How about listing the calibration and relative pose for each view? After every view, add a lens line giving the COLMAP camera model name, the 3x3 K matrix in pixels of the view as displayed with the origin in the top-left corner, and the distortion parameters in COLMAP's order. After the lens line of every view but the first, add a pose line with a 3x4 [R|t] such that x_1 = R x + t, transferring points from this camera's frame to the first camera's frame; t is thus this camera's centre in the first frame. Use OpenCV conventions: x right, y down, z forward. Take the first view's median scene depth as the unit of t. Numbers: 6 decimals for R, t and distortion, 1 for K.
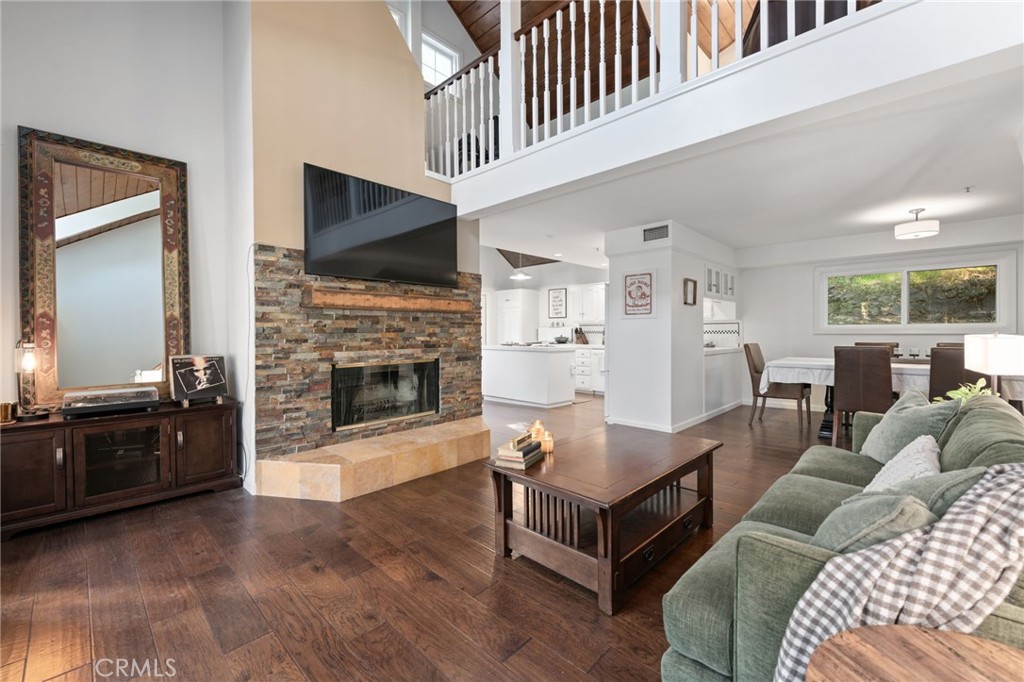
lens RADIAL K [[418.5, 0, 511.2], [0, 418.5, 335.9], [0, 0, 1]] dist [-0.007782, -0.000226]
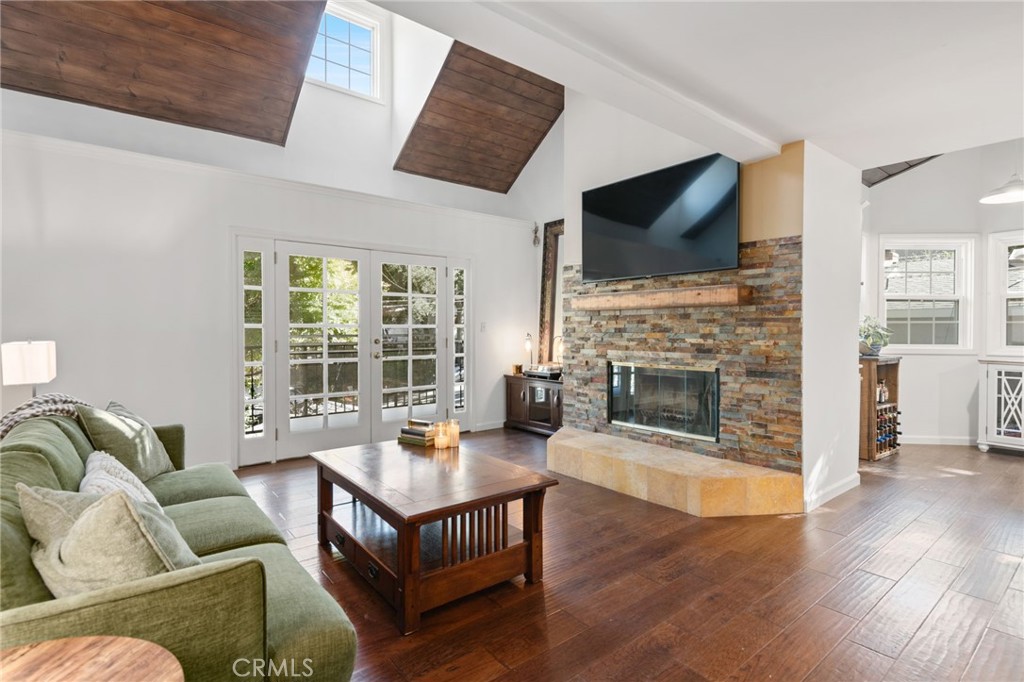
lens RADIAL K [[503.6, 0, 515.4], [0, 503.6, 336.4], [0, 0, 1]] dist [-0.000472, 0.000780]
pose [[-0.127993, 0.014750, -0.991665, 0.802463], [-0.011587, 0.999799, 0.016366, -0.013706], [0.991707, 0.013585, -0.127796, 0.815565]]
